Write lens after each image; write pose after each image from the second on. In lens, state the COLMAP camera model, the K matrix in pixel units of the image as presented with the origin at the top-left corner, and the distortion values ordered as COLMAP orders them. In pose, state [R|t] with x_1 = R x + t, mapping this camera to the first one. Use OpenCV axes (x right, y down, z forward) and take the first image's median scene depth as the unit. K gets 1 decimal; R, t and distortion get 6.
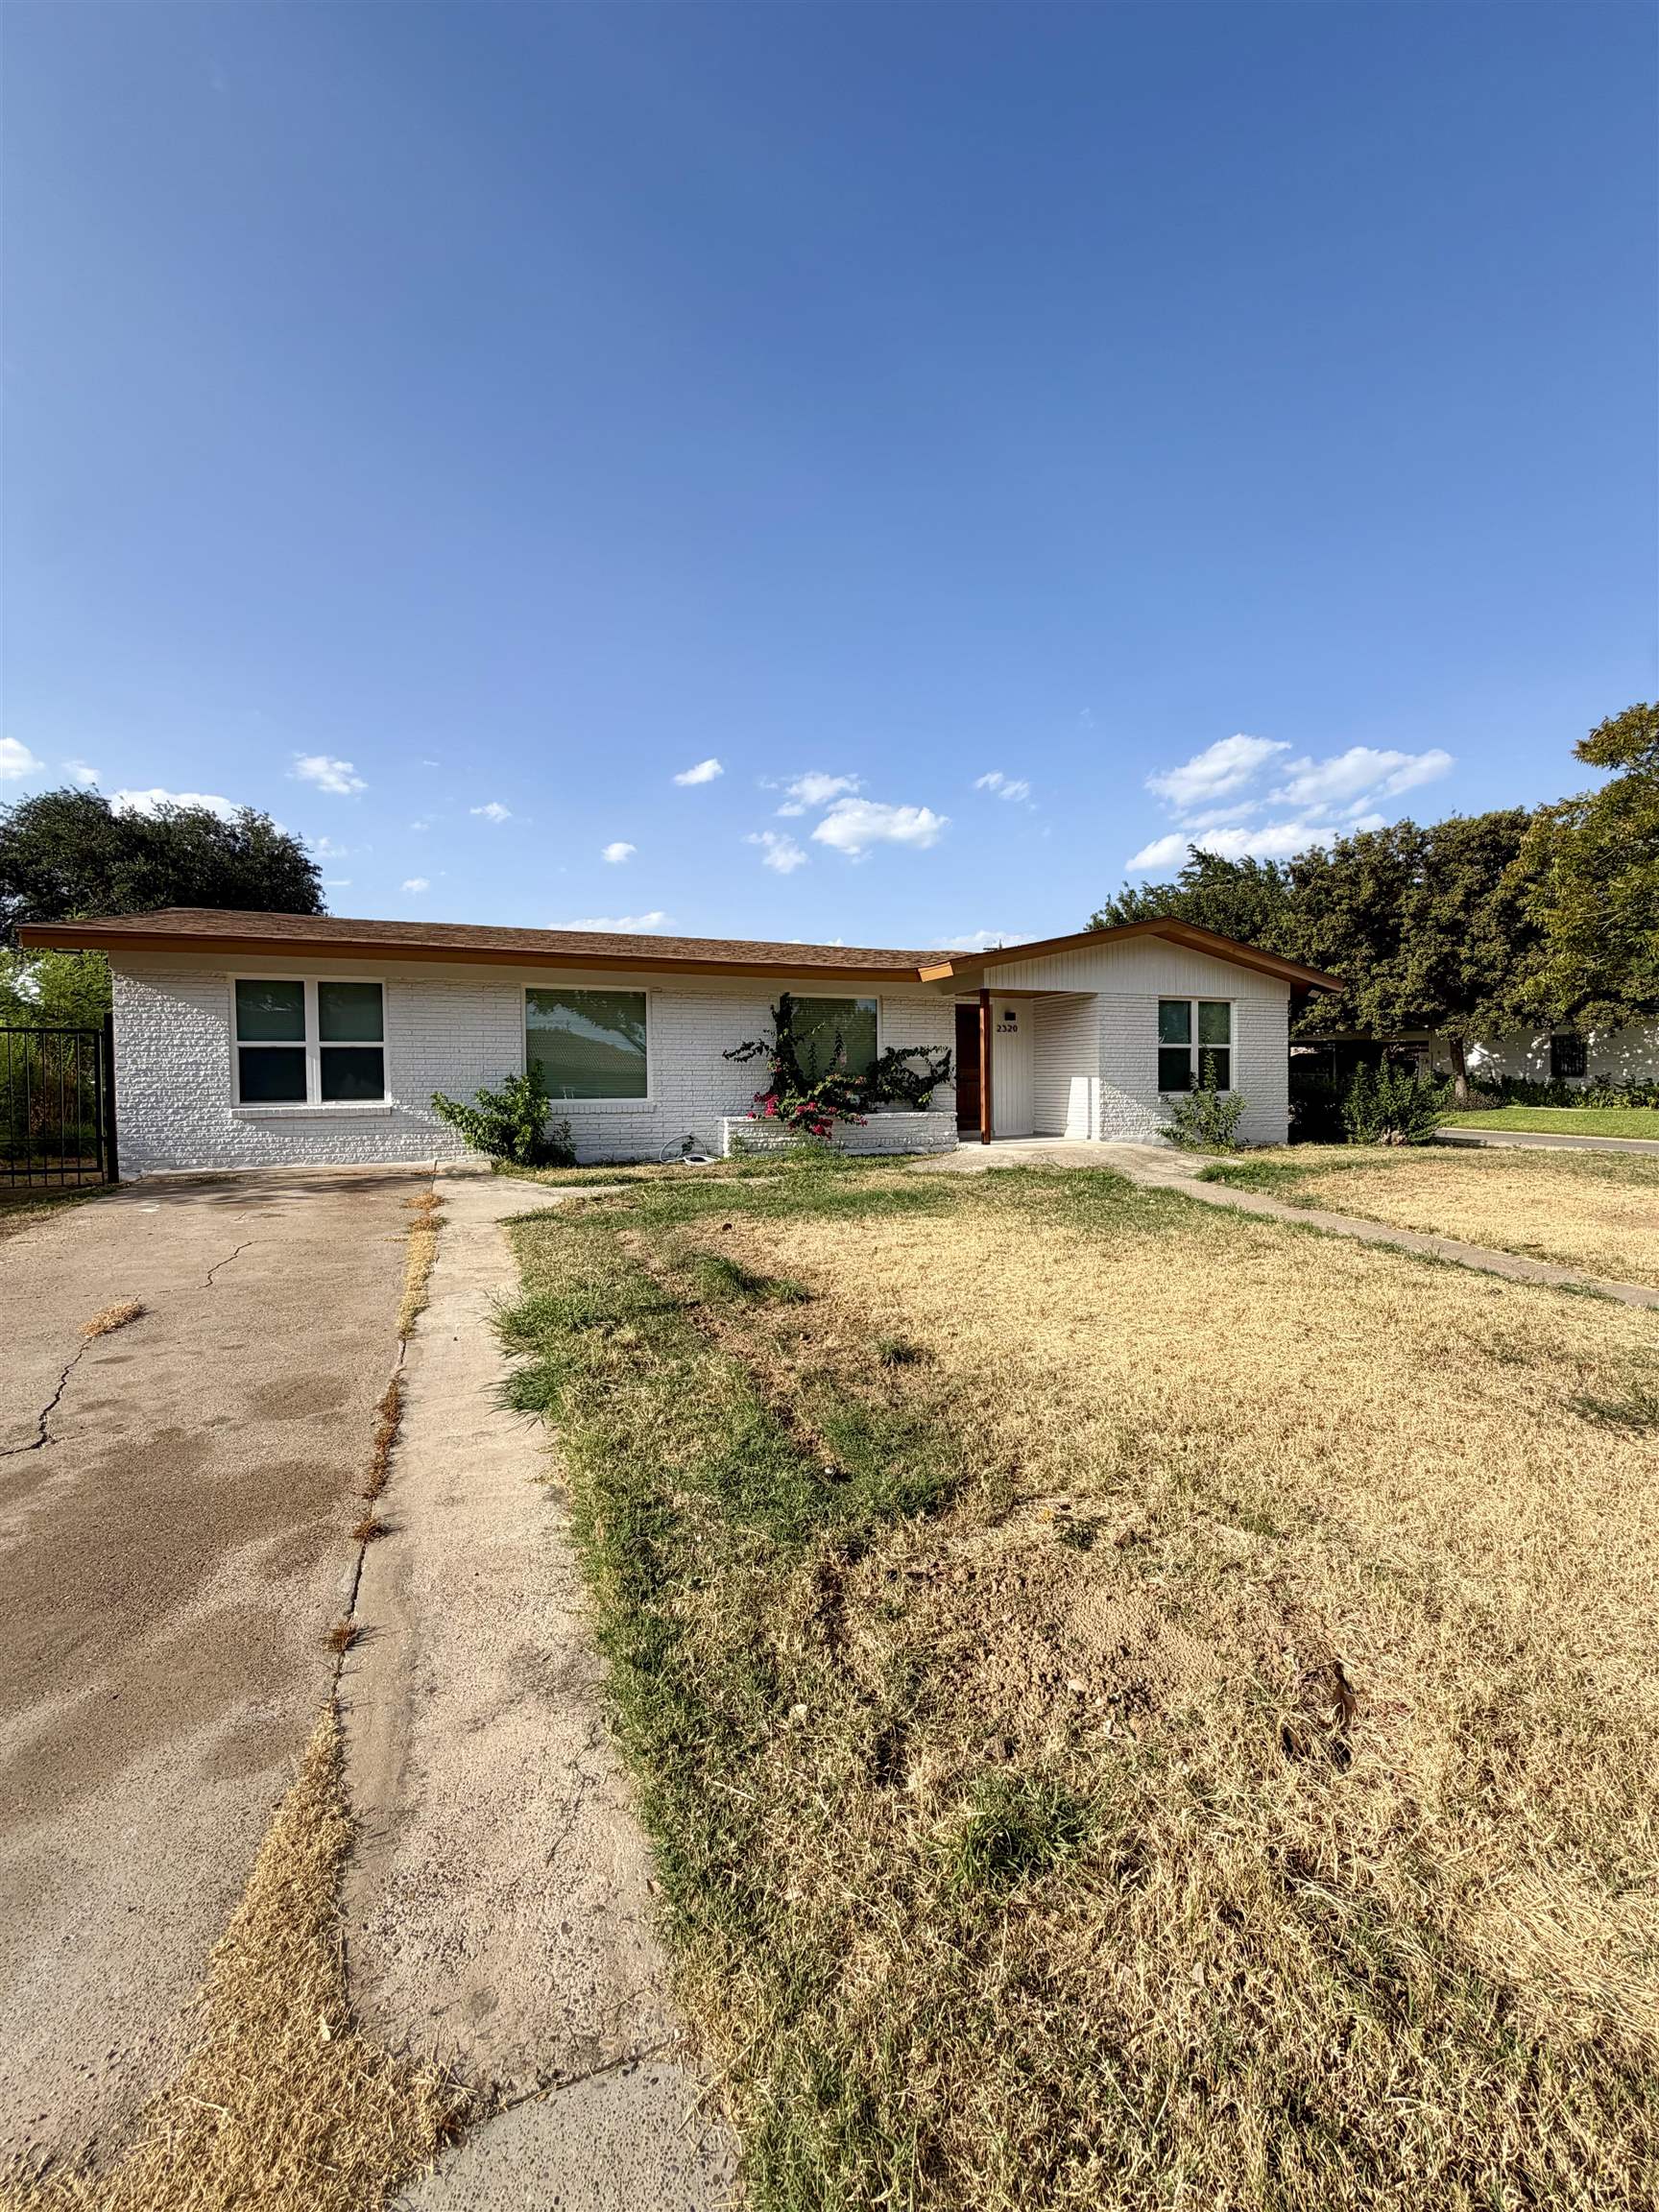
lens RADIAL K [[880.4, 0, 828.7], [0, 880.4, 1098.2], [0, 0, 1]] dist [0.001063, 0.000419]
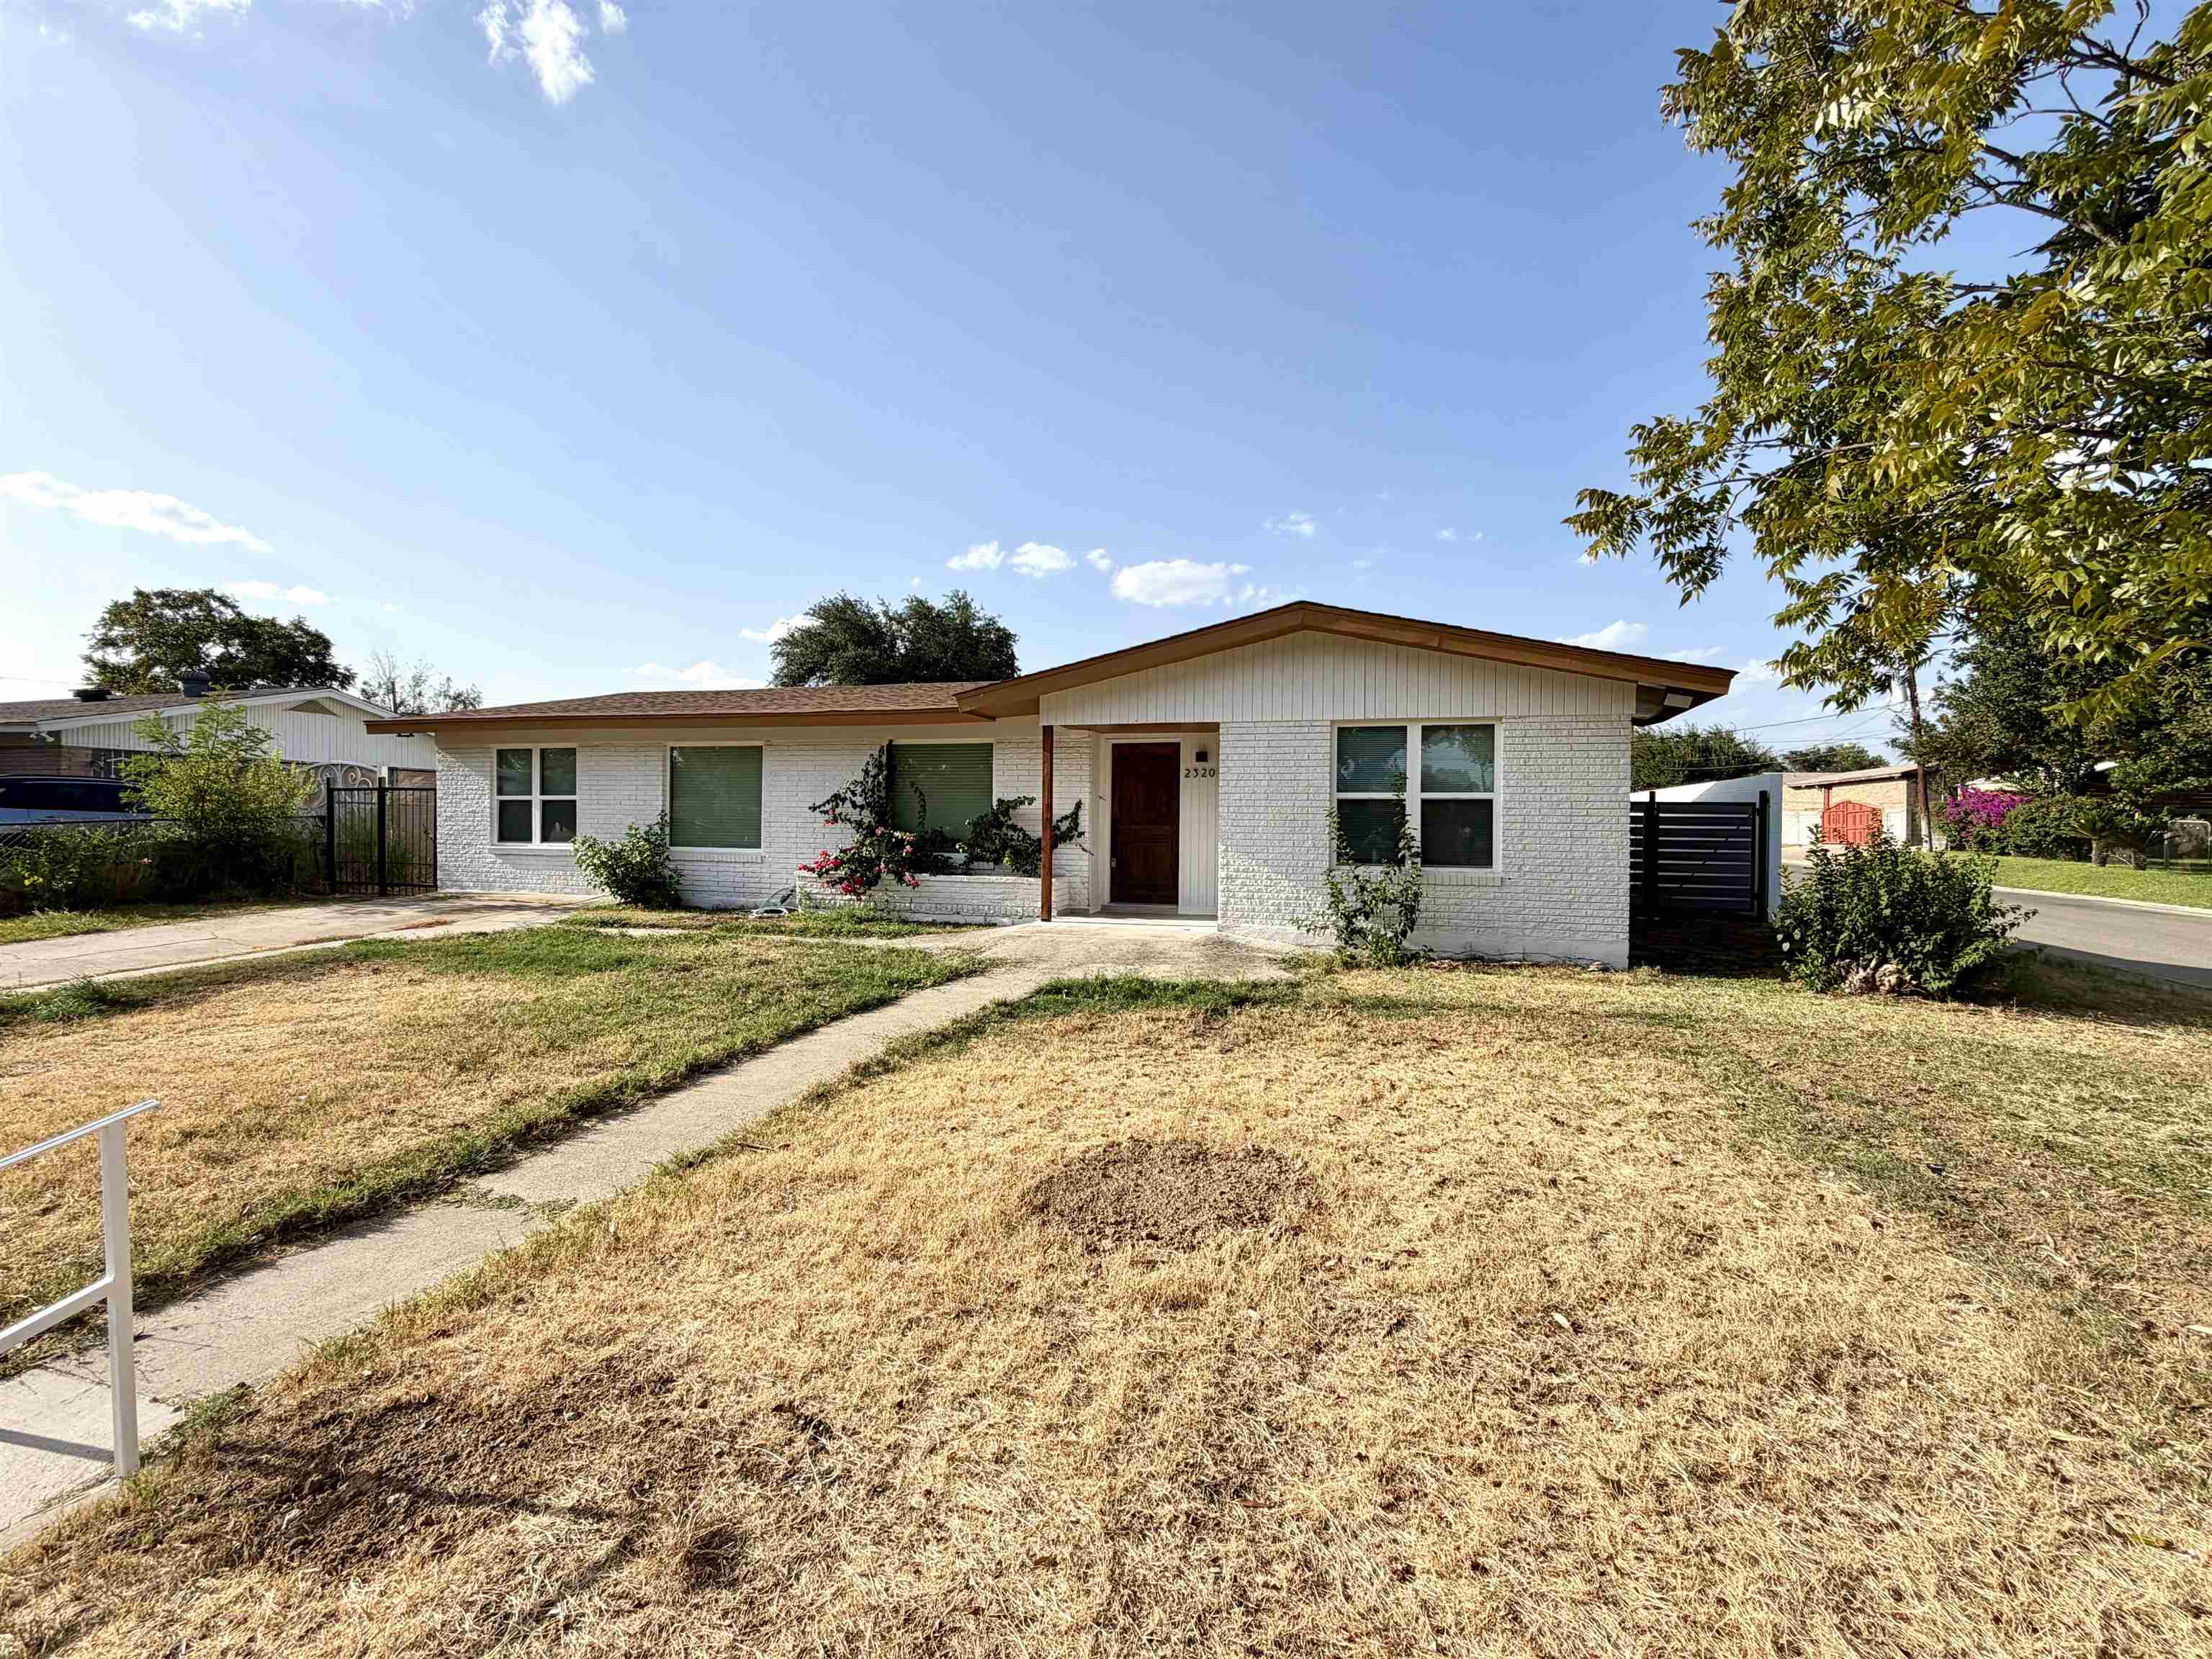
lens RADIAL K [[956.4, 0, 1115.7], [0, 956.4, 833.0], [0, 0, 1]] dist [0.001472, -0.000220]
pose [[0.780818, 0.023068, -0.624333, 0.778420], [-0.030214, 0.999543, -0.000855, -0.028527], [0.624028, 0.019531, 0.781158, 0.369886]]
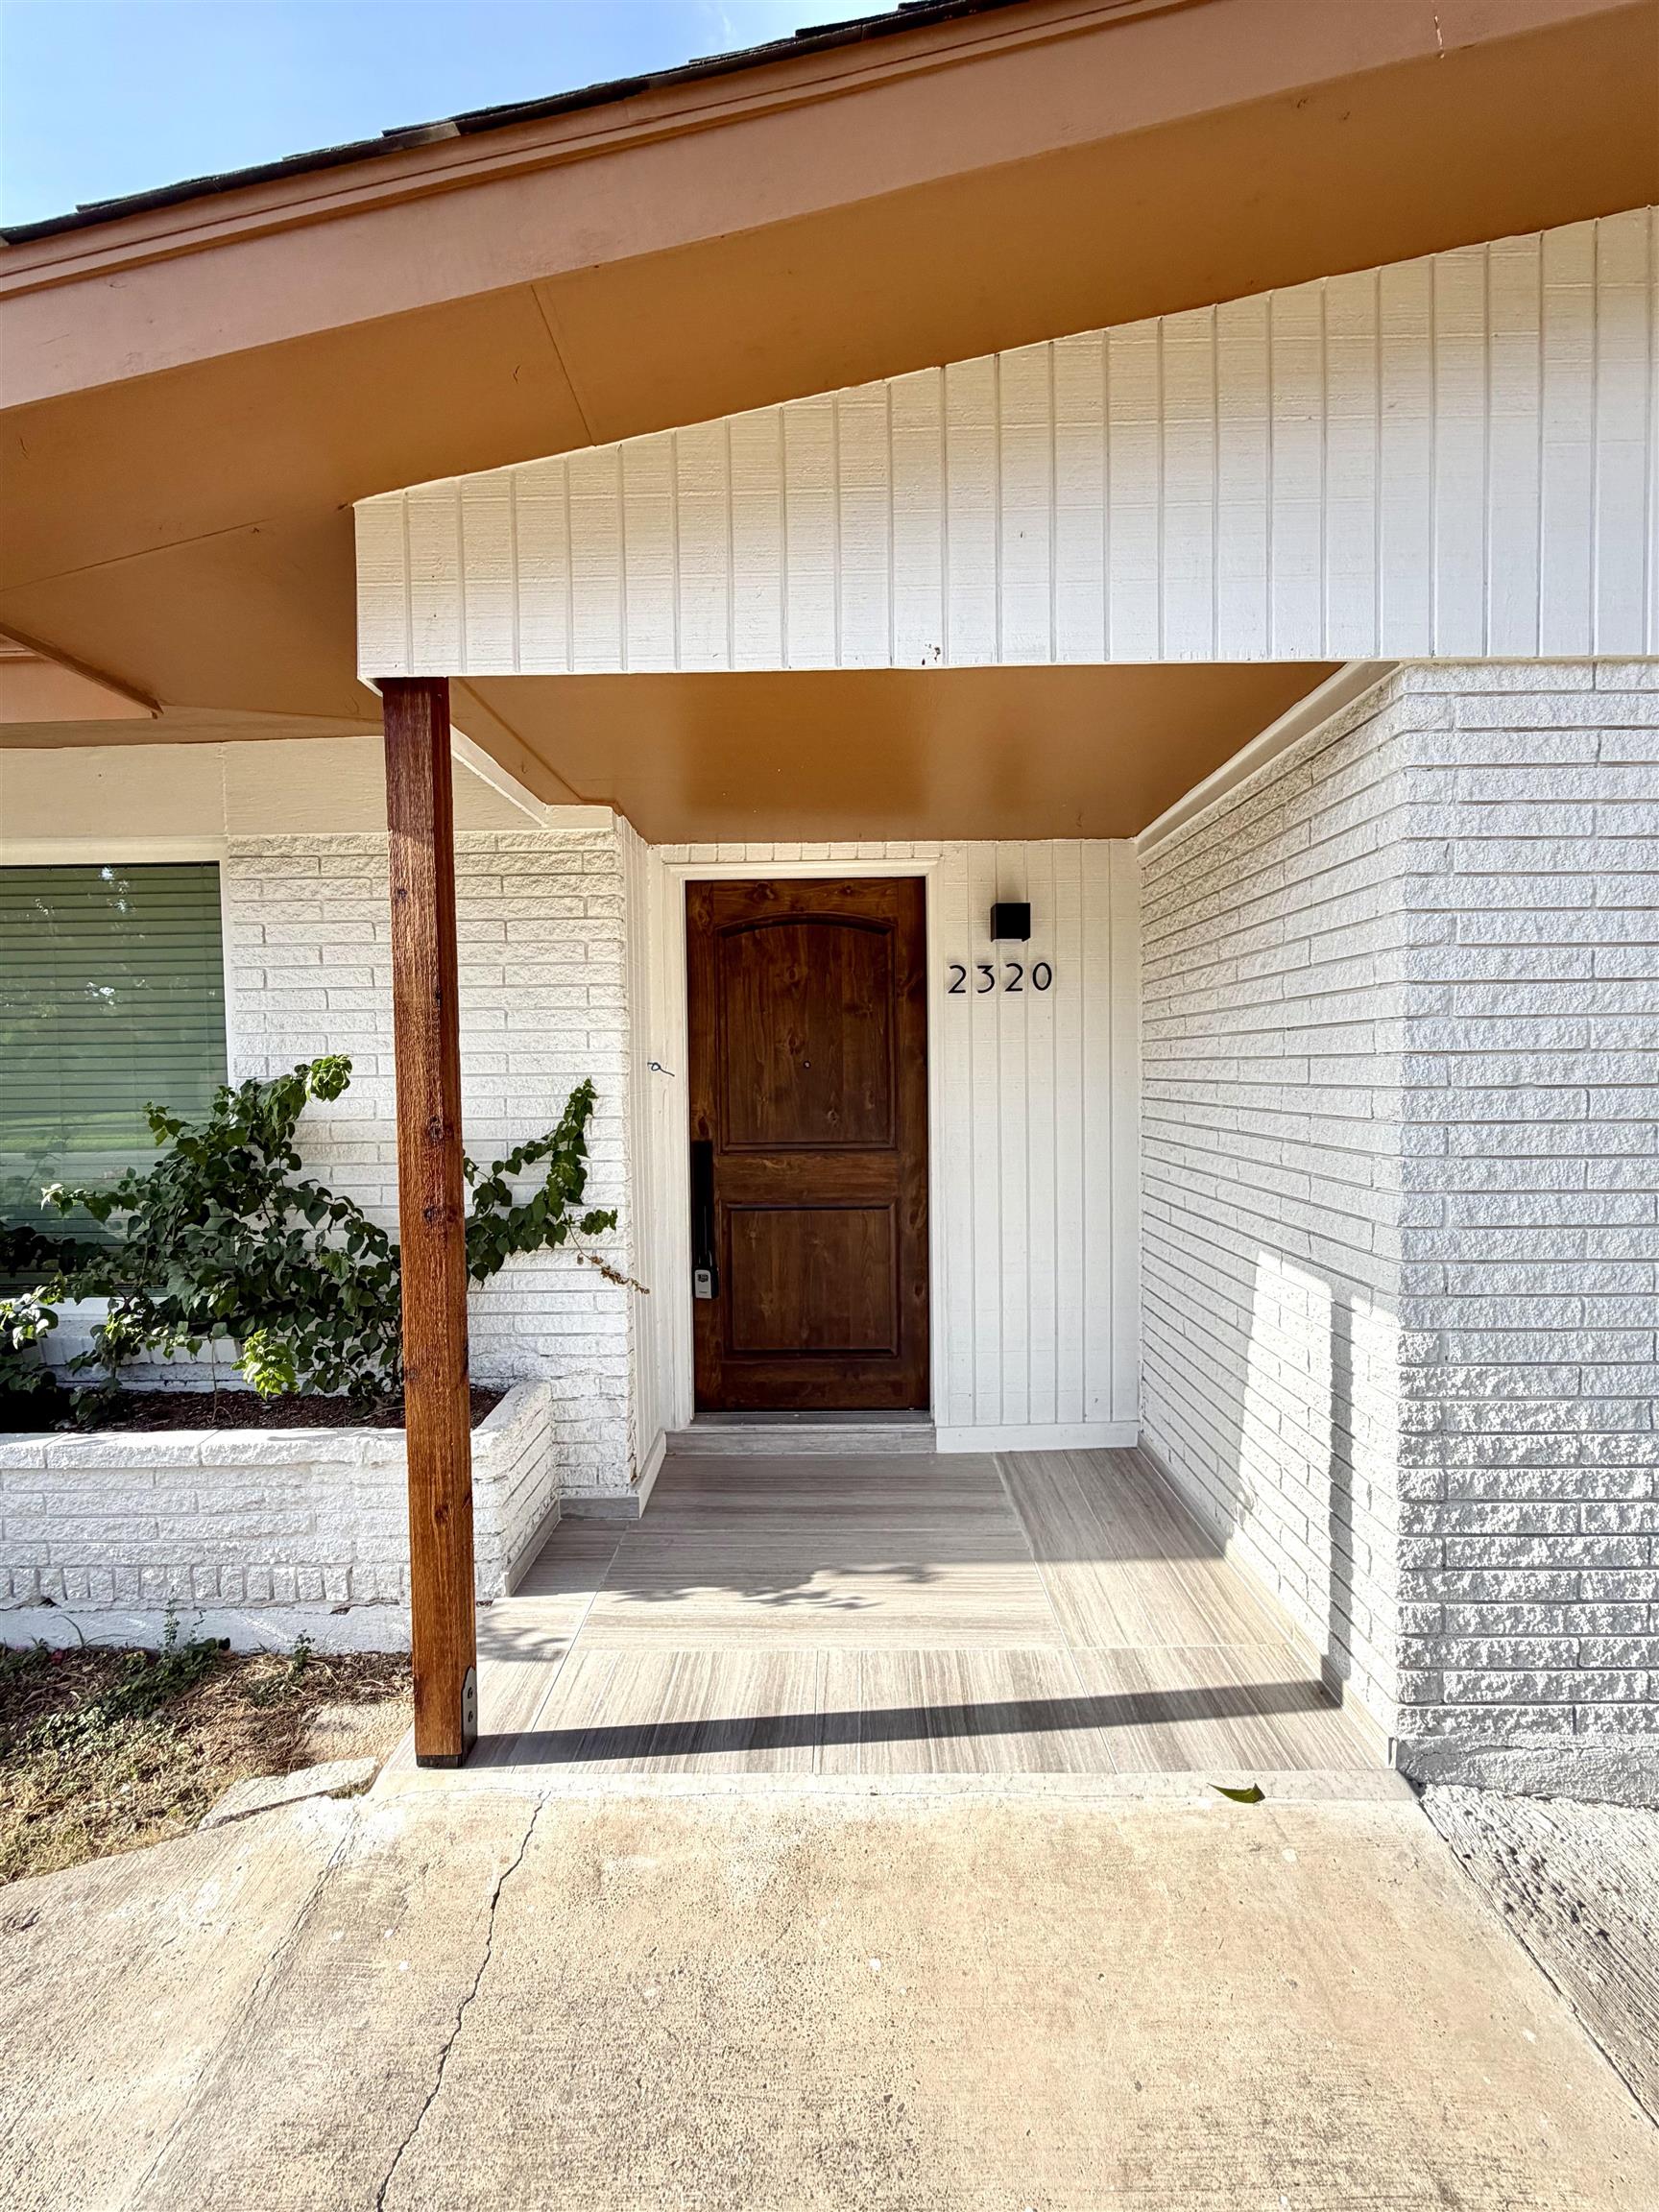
lens RADIAL K [[956.4, 0, 829.5], [0, 956.4, 1106.0], [0, 0, 1]] dist [0.001472, -0.000220]
pose [[0.917761, 0.015694, -0.396824, 0.306041], [-0.005060, 0.999600, 0.027832, -0.062265], [0.397102, -0.023535, 0.917473, 0.894744]]
